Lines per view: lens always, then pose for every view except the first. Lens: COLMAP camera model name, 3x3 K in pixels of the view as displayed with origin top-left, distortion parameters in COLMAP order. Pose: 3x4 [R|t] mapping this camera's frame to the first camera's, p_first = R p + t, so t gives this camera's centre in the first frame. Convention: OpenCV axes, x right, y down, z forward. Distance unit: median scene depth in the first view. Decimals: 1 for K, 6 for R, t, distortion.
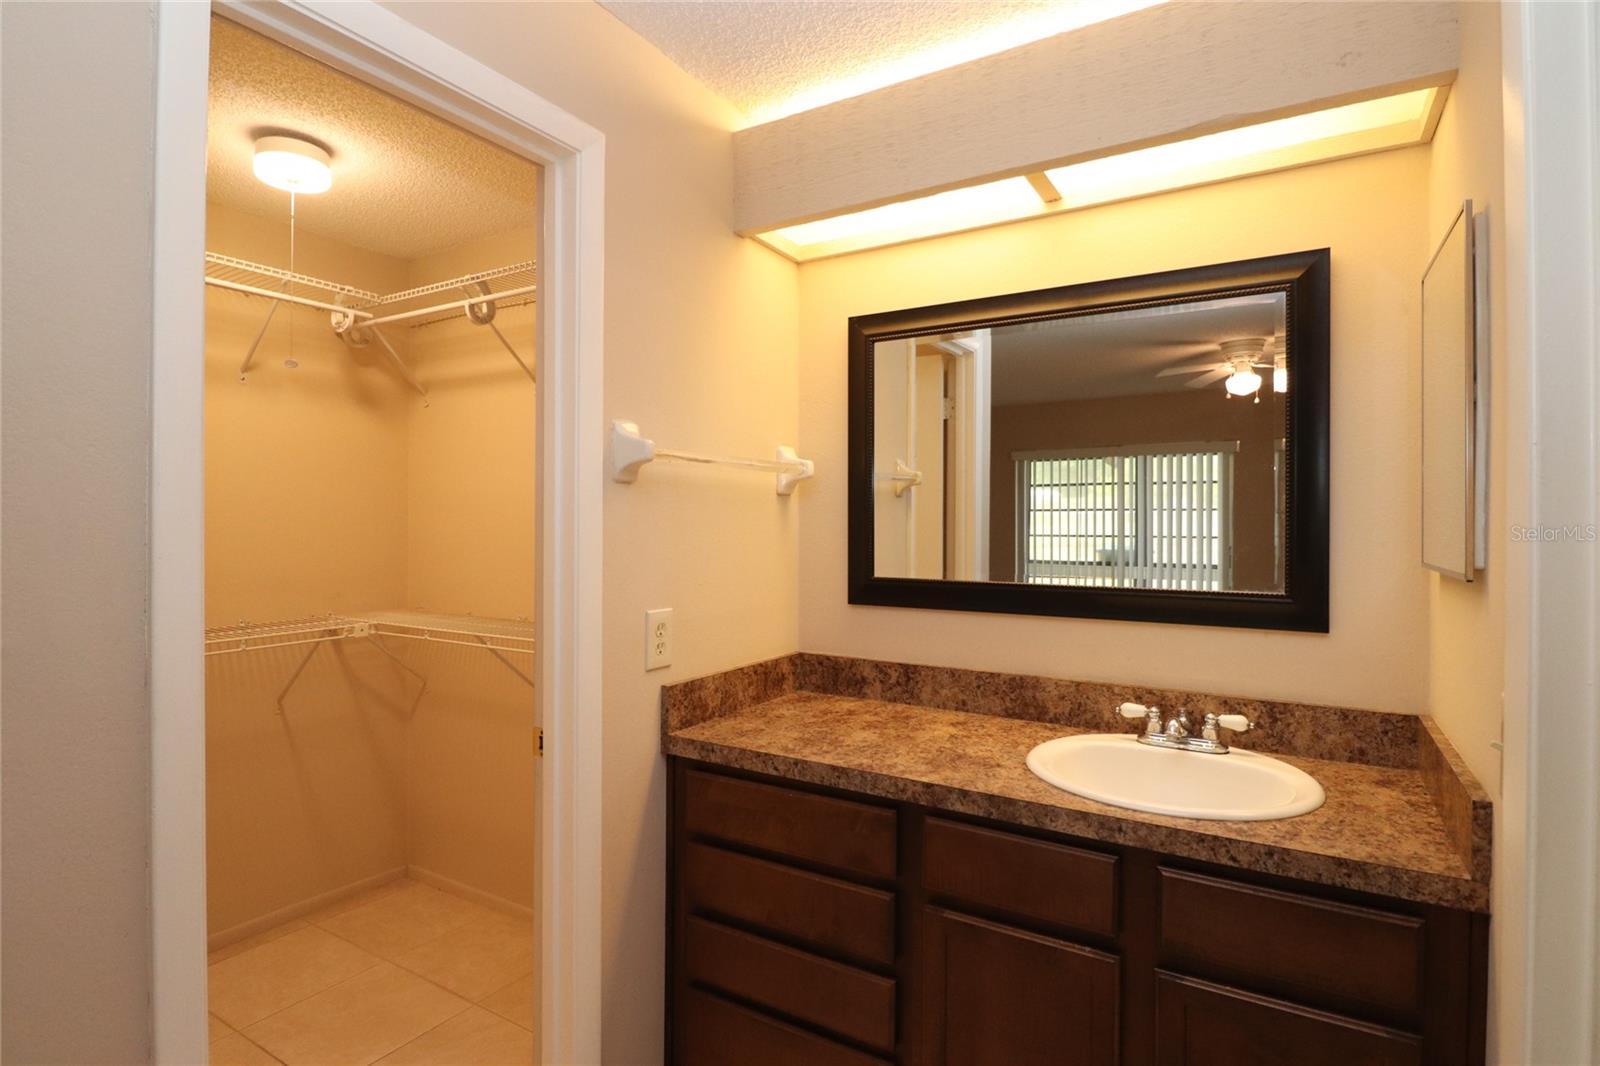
lens RADIAL K [[812.3, 0, 794.2], [0, 812.3, 519.9], [0, 0, 1]] dist [-0.005171, -0.008333]
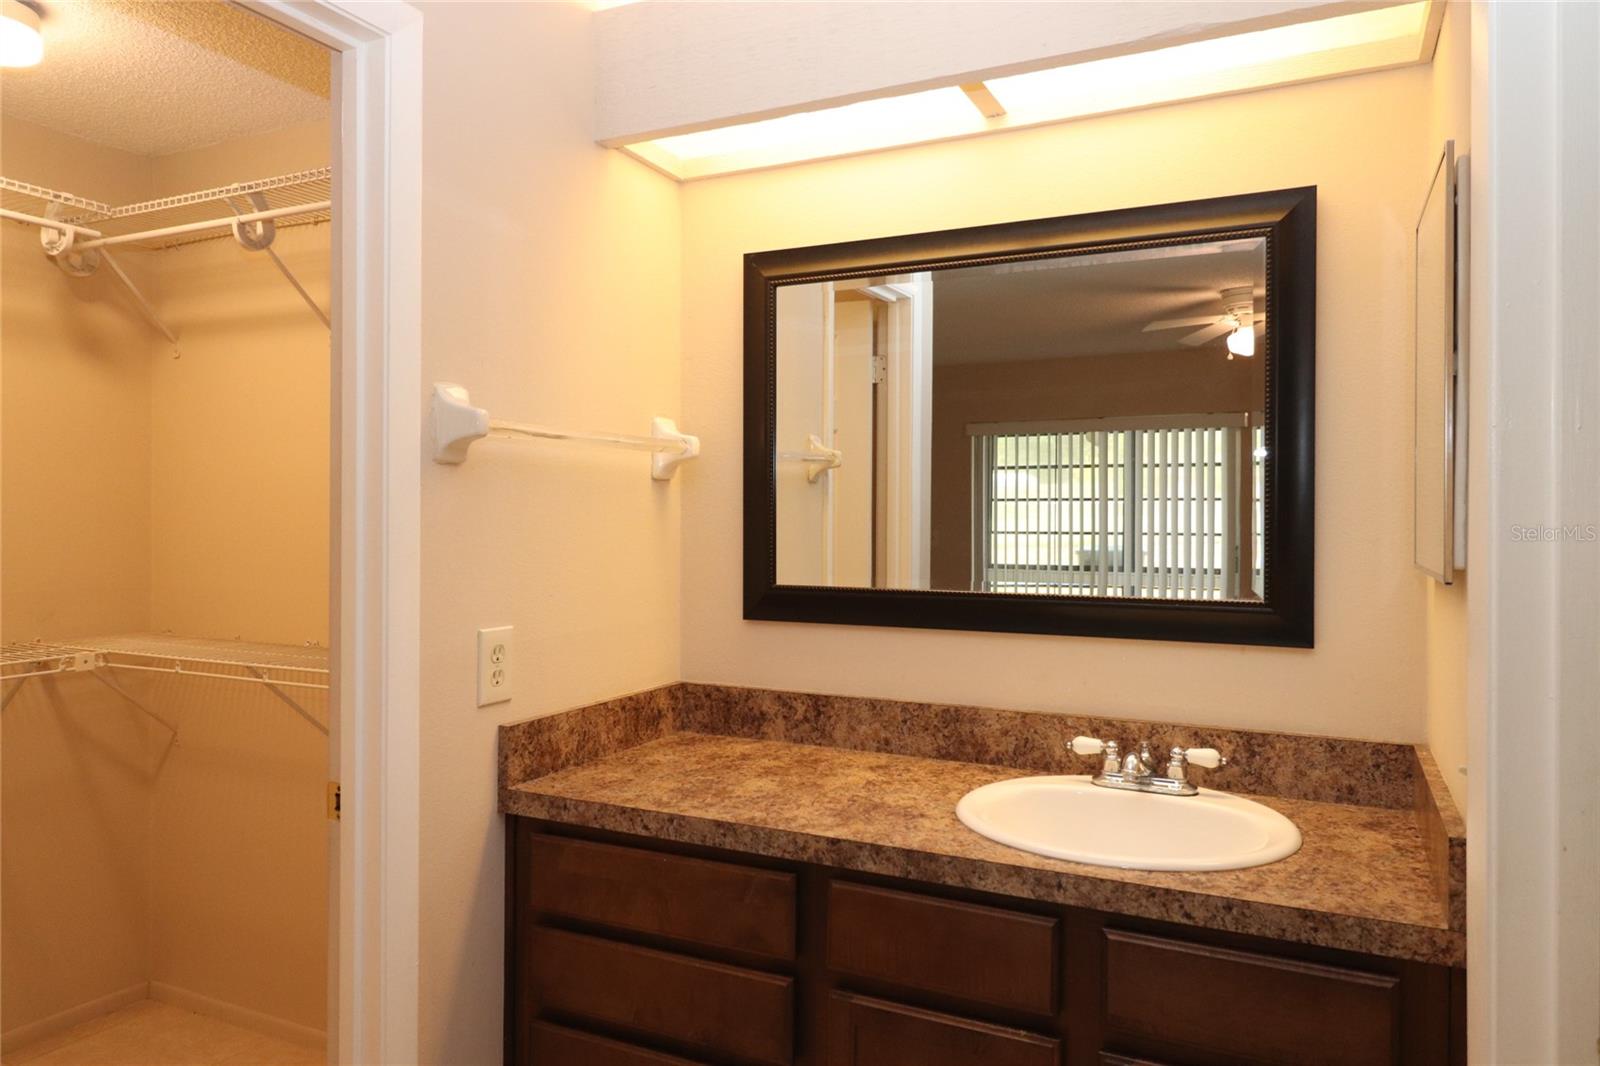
lens RADIAL K [[1083.3, 0, 789.5], [0, 1083.3, 512.6], [0, 0, 1]] dist [0.002674, -0.003646]
pose [[0.995741, 0.000573, 0.092198, 0.017083], [-0.000643, 1.000000, 0.000729, -0.000437], [-0.092198, -0.000785, 0.995740, -0.054856]]
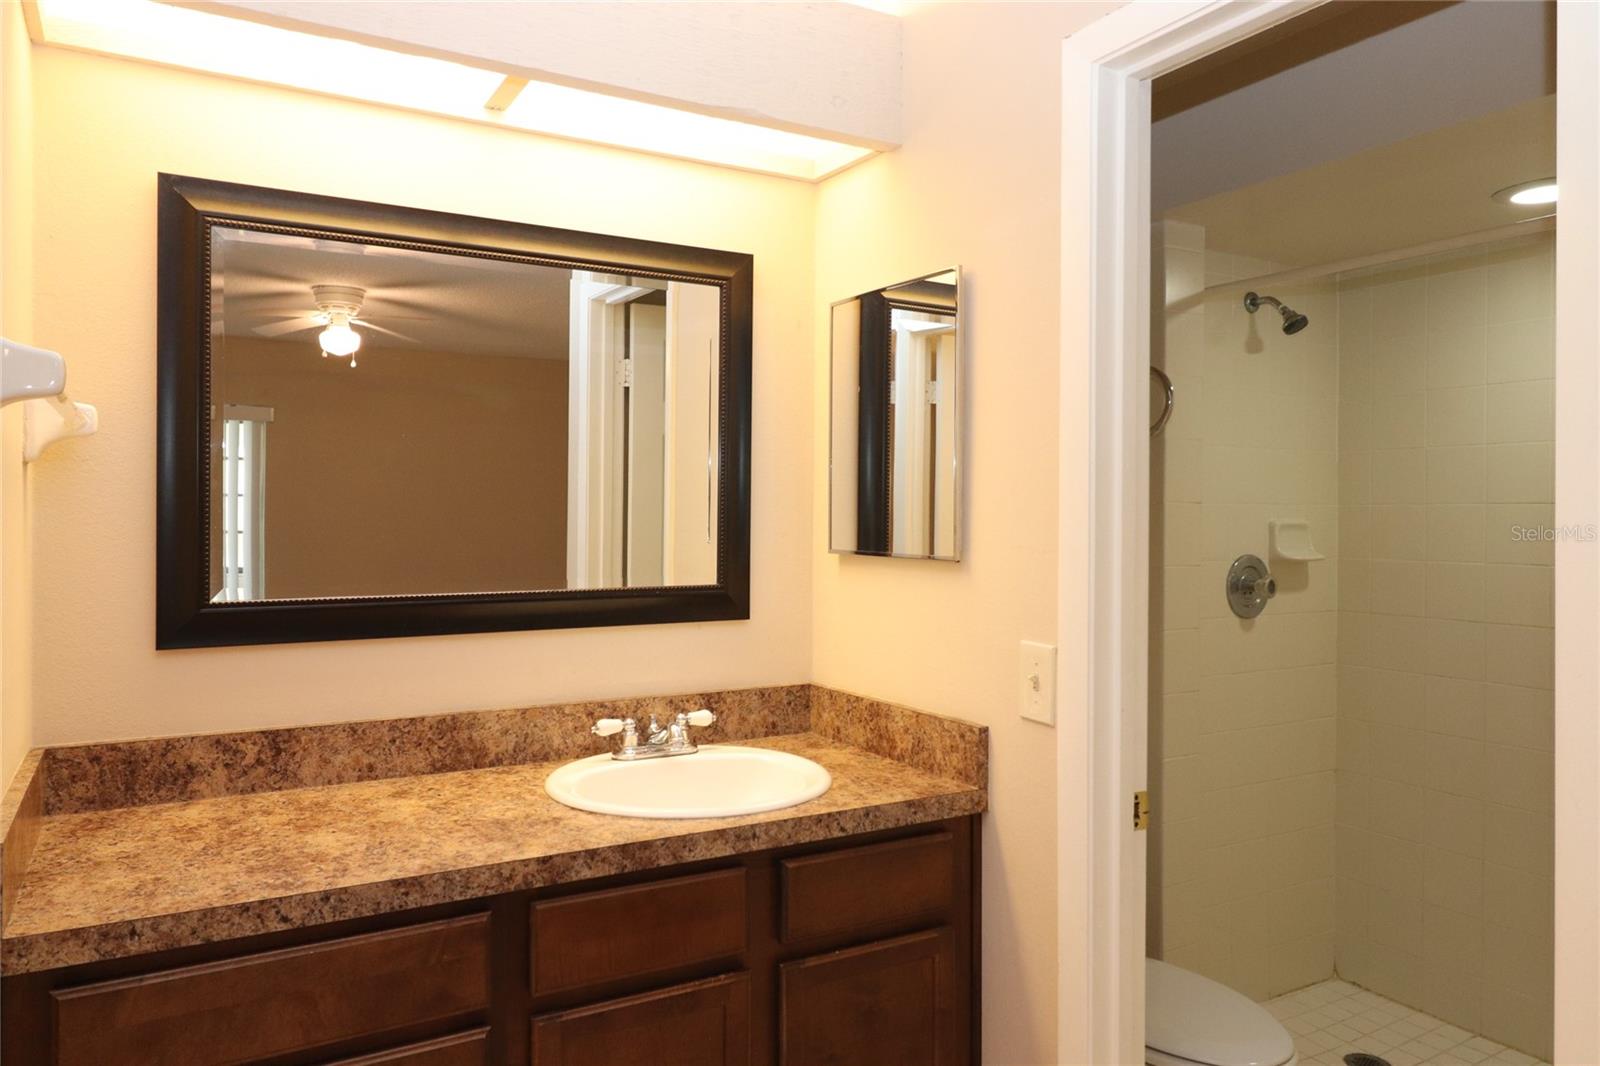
lens RADIAL K [[1083.3, 0, 765.1], [0, 1083.3, 524.5], [0, 0, 1]] dist [0.002674, -0.003646]
pose [[0.486023, -0.010015, 0.873888, -0.494544], [-0.003900, 0.999900, 0.013628, -0.002982], [-0.873937, -0.010032, 0.485935, 0.257430]]
